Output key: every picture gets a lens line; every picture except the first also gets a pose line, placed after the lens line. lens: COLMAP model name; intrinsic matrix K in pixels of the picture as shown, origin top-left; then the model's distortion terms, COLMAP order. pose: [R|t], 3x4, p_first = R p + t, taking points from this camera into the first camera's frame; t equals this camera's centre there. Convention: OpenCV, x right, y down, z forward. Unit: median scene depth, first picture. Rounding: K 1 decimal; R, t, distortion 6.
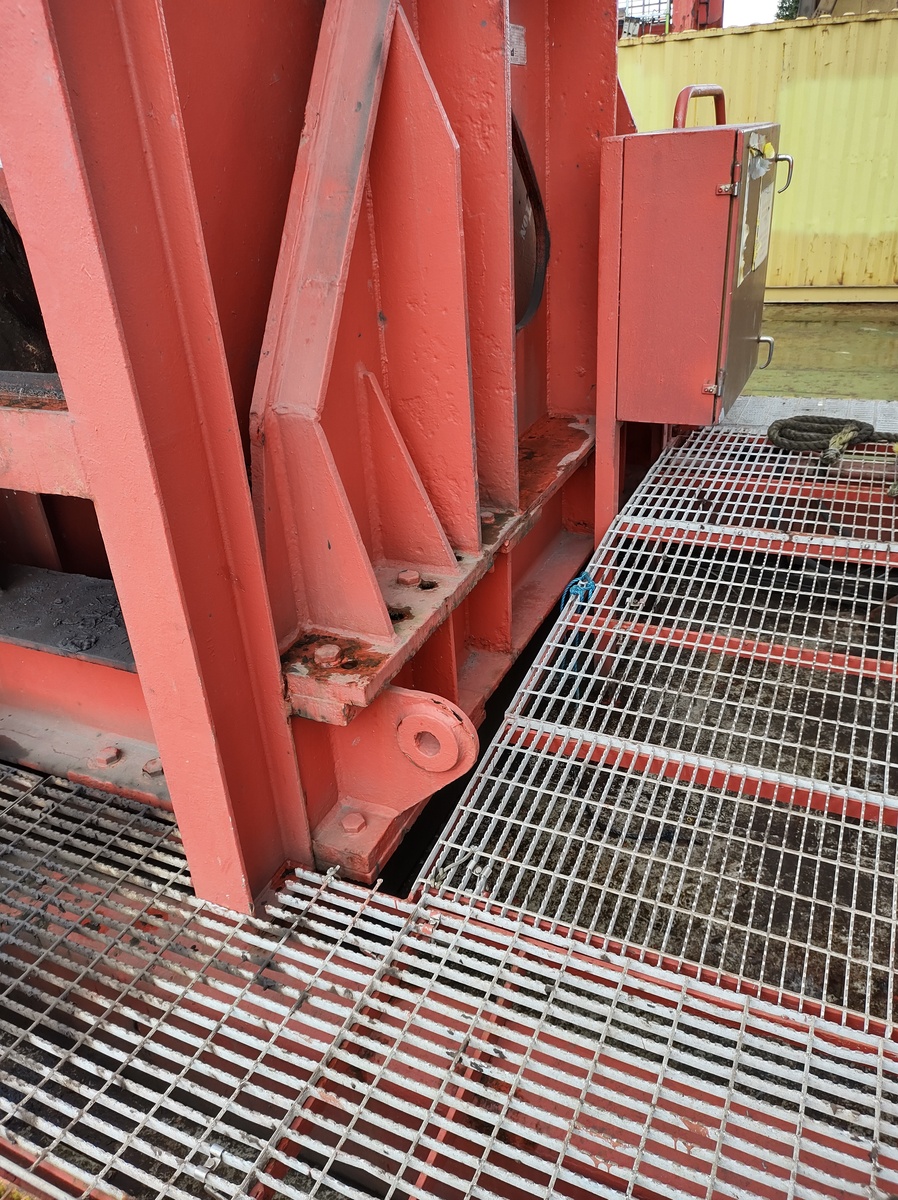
lens RADIAL K [[899.3, 0, 449.0], [0, 899.3, 600.0], [0, 0, 1]] dist [0.024976, -0.001452]
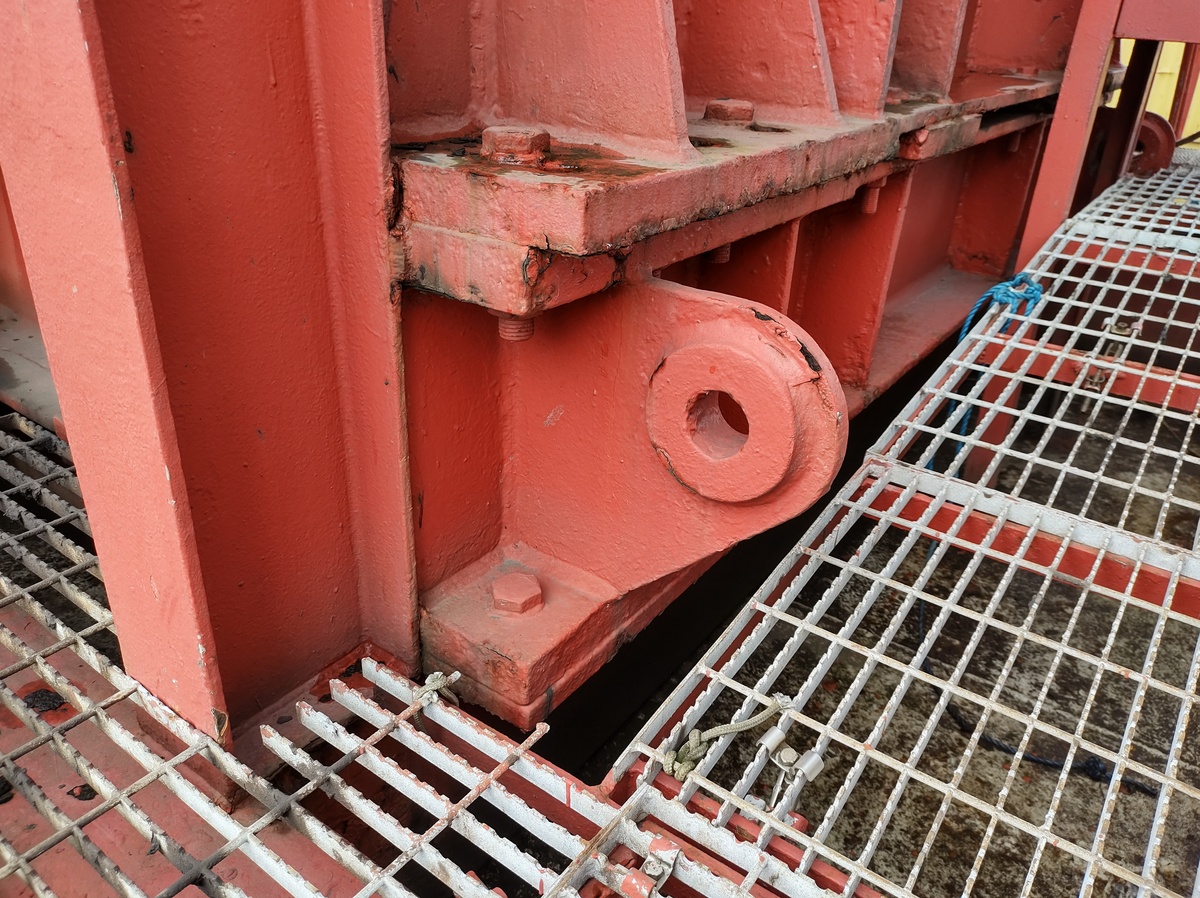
lens RADIAL K [[899.3, 0, 595.7], [0, 899.3, 457.7], [0, 0, 1]] dist [0.024976, -0.001452]
pose [[0.975344, 0.181650, -0.125327, -0.023352], [-0.182459, 0.983200, 0.005091, 0.181191], [0.124147, 0.017902, 0.992102, 0.583836]]
